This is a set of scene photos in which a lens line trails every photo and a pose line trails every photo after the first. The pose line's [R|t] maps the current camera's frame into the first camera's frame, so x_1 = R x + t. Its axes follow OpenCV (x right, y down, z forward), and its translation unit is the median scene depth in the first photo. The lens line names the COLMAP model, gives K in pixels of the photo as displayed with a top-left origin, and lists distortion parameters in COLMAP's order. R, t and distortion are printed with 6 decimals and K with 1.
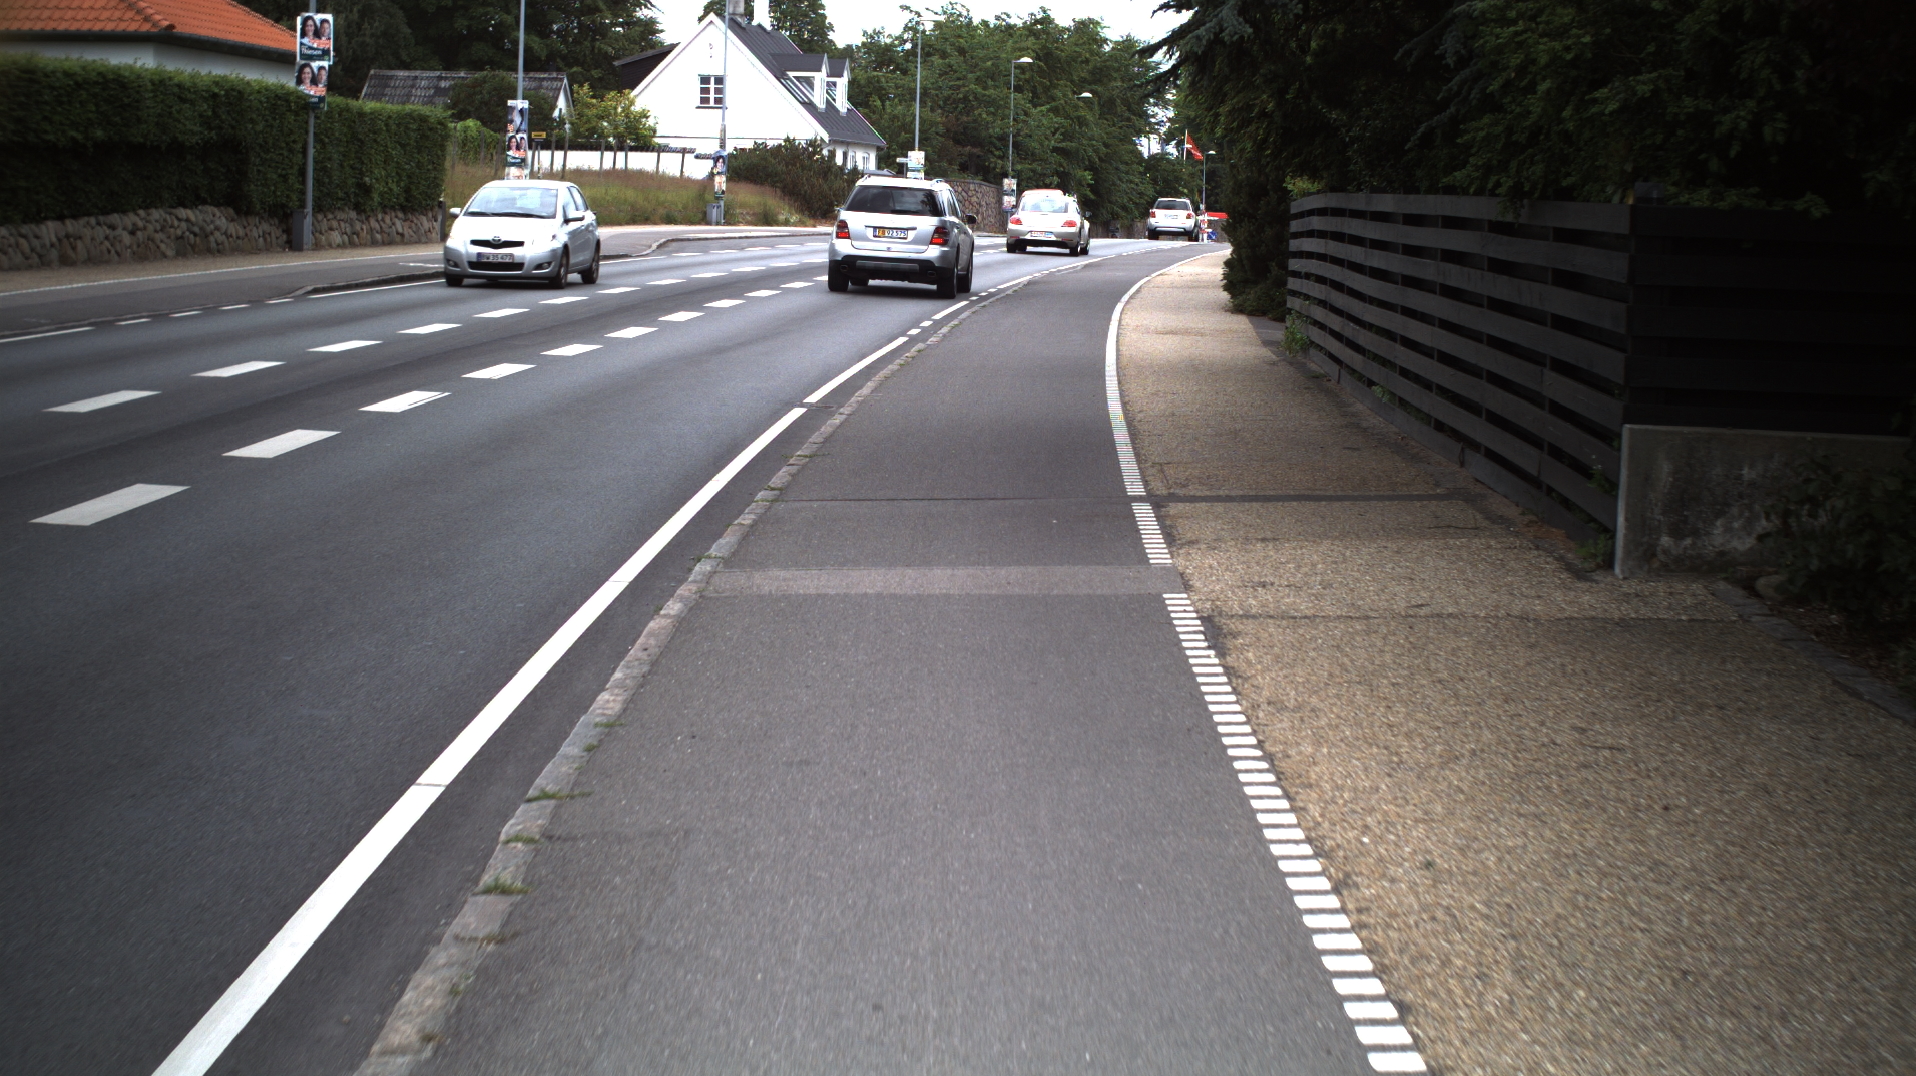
lens RADIAL K [[3077.1, 0, 960.3], [0, 3077.1, 548.6], [0, 0, 1]] dist [-0.218529, 0.000000]
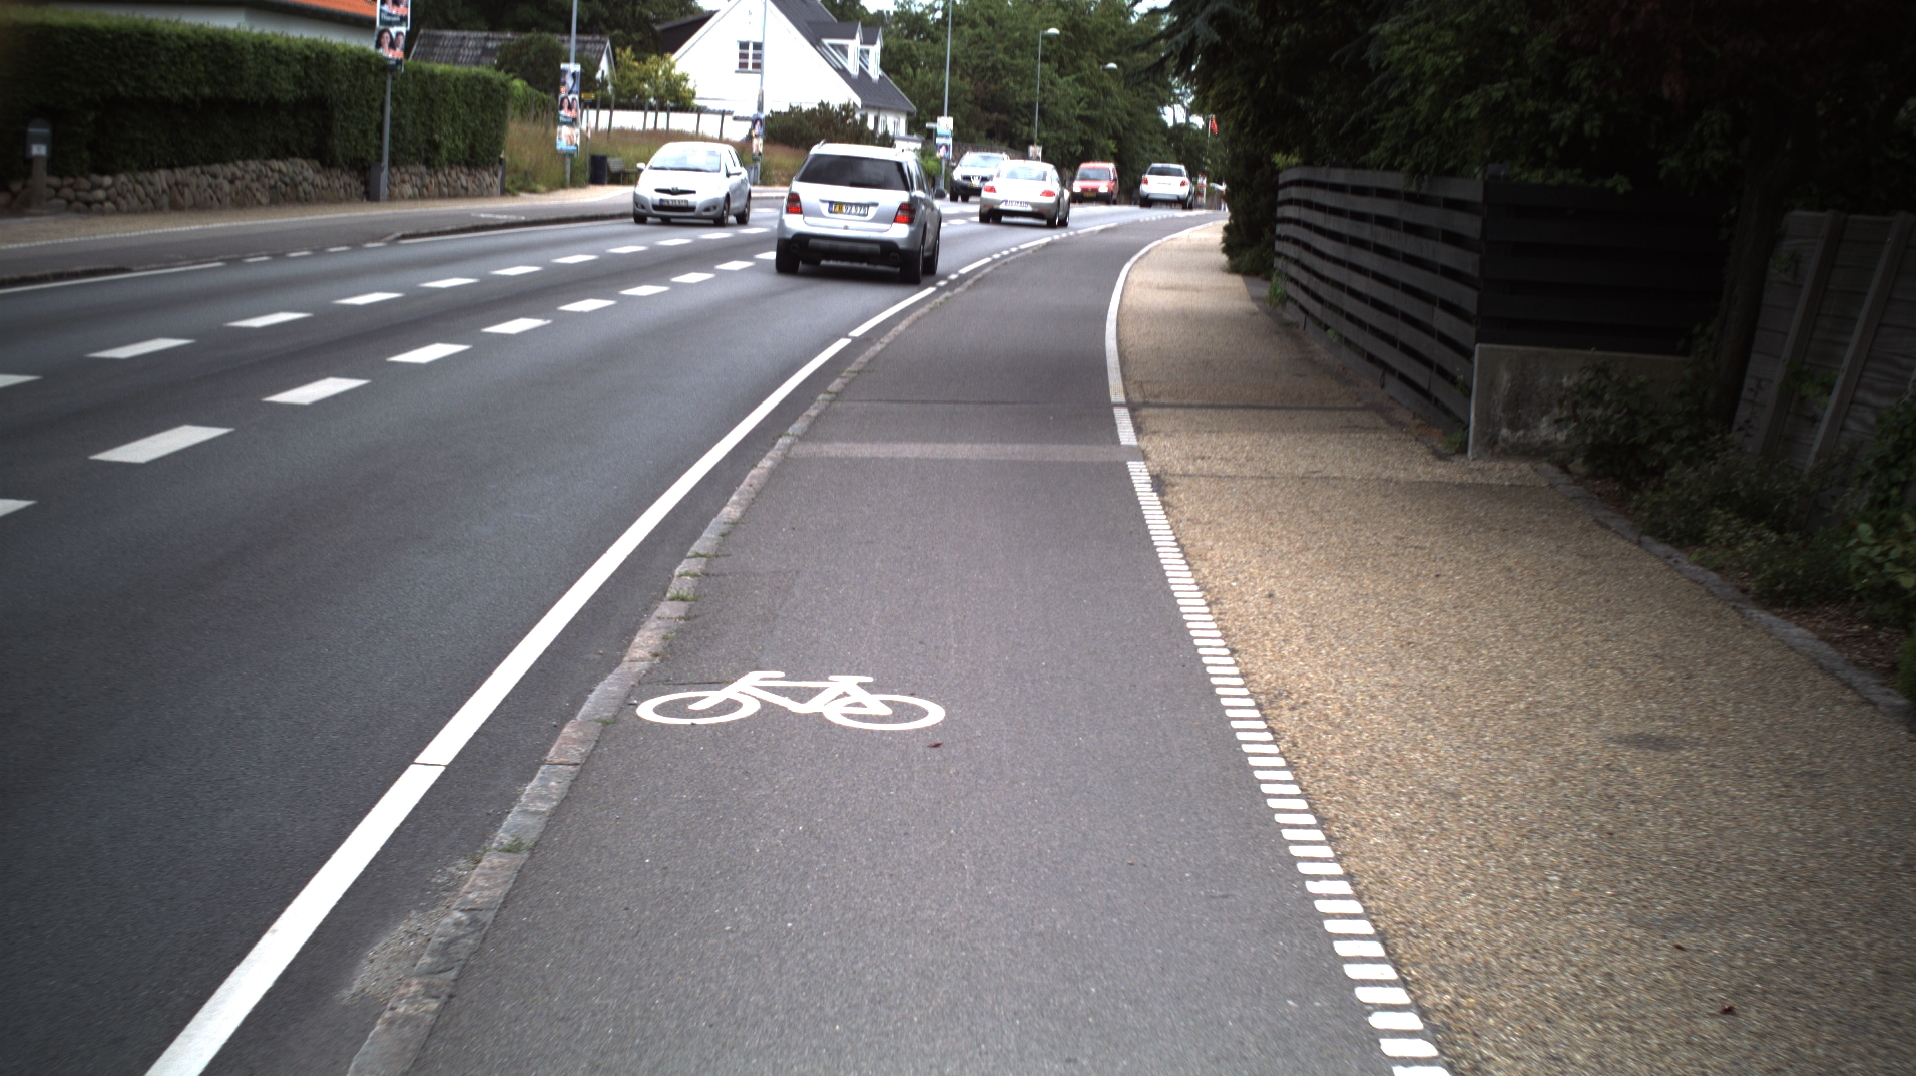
lens RADIAL K [[3077.1, 0, 958.9], [0, 3077.1, 553.7], [0, 0, 1]] dist [-0.218529, 0.000000]
pose [[0.999781, 0.019770, -0.006802, 0.000921], [-0.019680, 0.999721, 0.013036, 0.017191], [0.007058, -0.012899, 0.999892, -0.155583]]
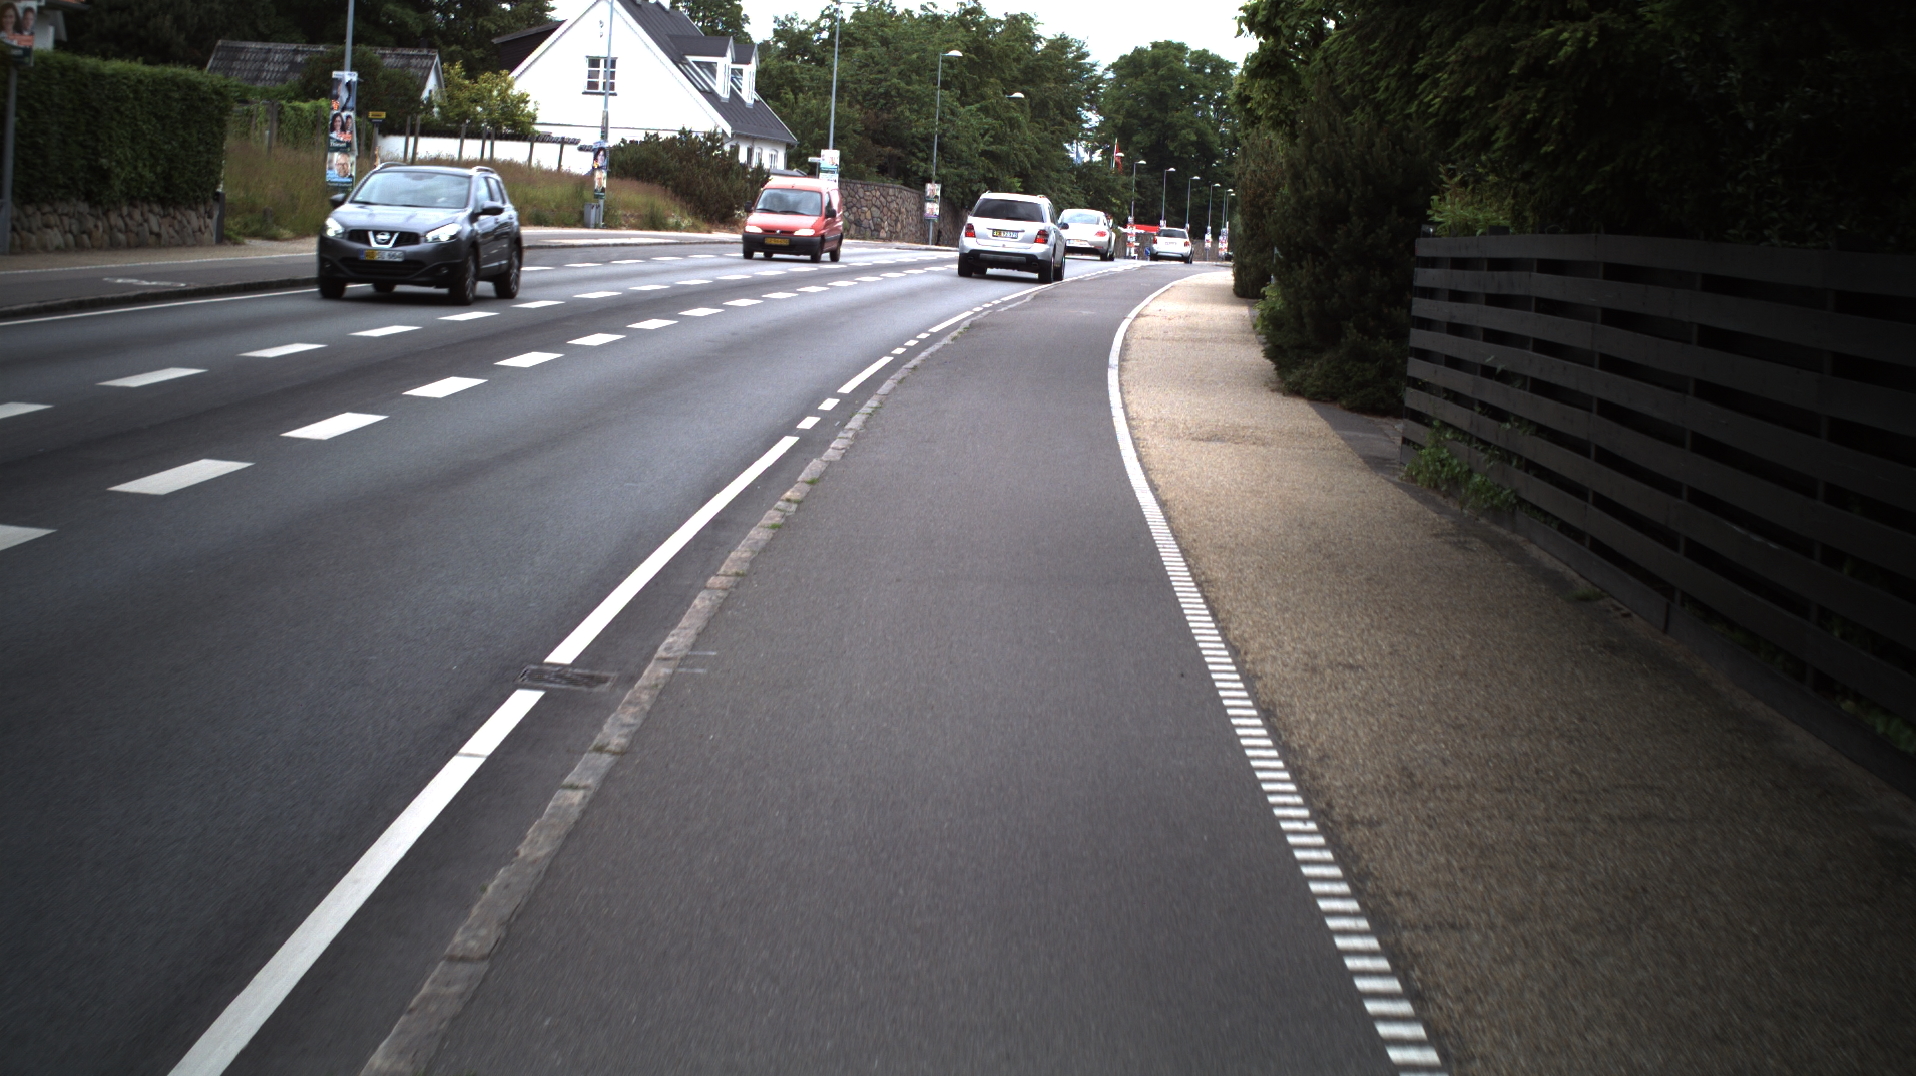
lens RADIAL K [[3077.1, 0, 957.2], [0, 3077.1, 522.6], [0, 0, 1]] dist [-0.218529, 0.000000]
pose [[0.999187, 0.027607, 0.029375, -0.003129], [-0.027316, 0.999574, -0.010262, -0.056480], [-0.029646, 0.009451, 0.999516, 0.466002]]
